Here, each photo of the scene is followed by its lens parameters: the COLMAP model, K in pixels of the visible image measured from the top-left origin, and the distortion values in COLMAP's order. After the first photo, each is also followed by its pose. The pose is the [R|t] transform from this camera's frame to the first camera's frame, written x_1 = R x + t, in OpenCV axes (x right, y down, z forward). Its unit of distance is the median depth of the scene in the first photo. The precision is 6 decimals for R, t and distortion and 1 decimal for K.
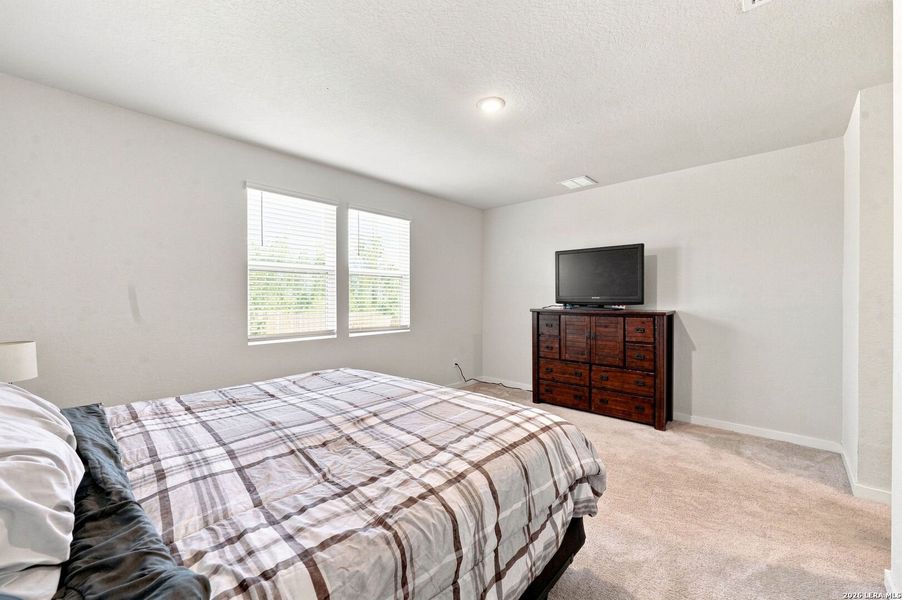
lens RADIAL K [[358.1, 0, 451.8], [0, 358.1, 300.7], [0, 0, 1]] dist [0.000604, -0.000791]
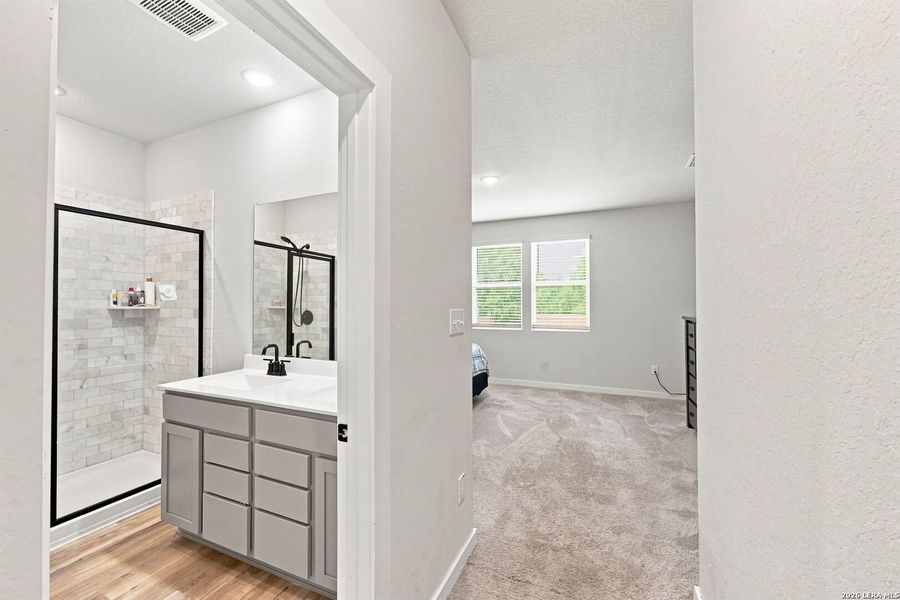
lens RADIAL K [[357.3, 0, 450.8], [0, 357.3, 300.7], [0, 0, 1]] dist [0.000604, -0.000791]
pose [[0.329800, -0.010216, -0.943996, 0.997242], [-0.010823, 0.999835, -0.014602, 0.005632], [0.943989, 0.015033, 0.329634, 0.222120]]
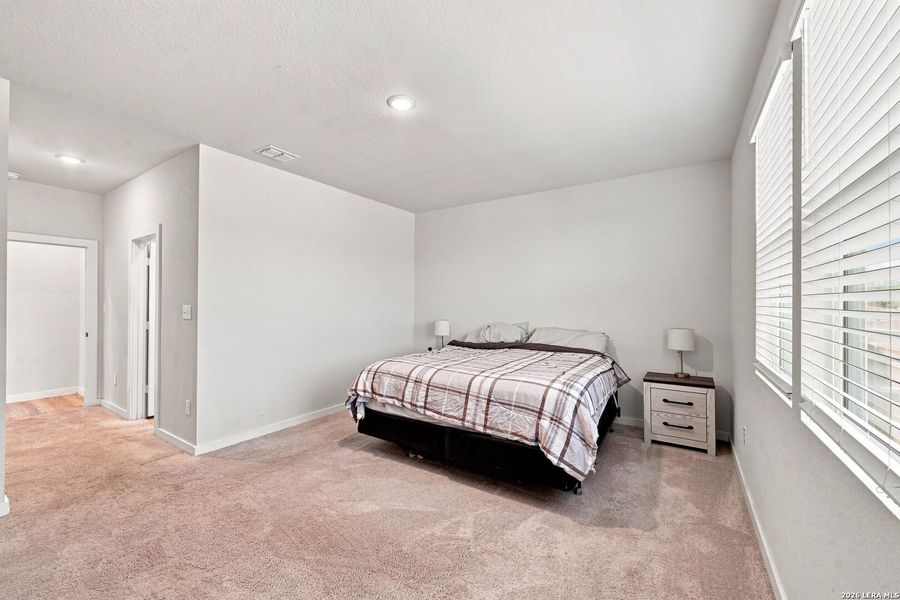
lens RADIAL K [[357.3, 0, 450.8], [0, 357.3, 300.7], [0, 0, 1]] dist [0.000604, -0.000791]
pose [[-0.986872, -0.004970, -0.161427, 0.086180], [-0.005549, 0.999980, 0.003133, -0.006716], [0.161408, 0.003988, -0.986880, 1.308852]]
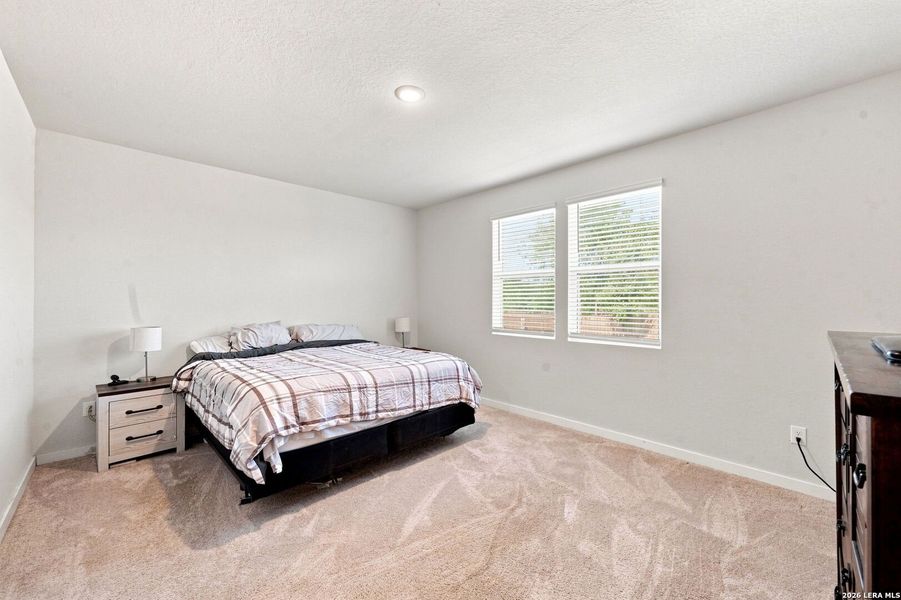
lens RADIAL K [[357.7, 0, 451.3], [0, 357.7, 300.7], [0, 0, 1]] dist [0.000604, -0.000791]
pose [[-0.061442, -0.002634, -0.998107, 0.686515], [-0.012215, 0.999924, -0.001887, 0.000974], [0.998036, 0.012076, -0.061470, 0.773403]]
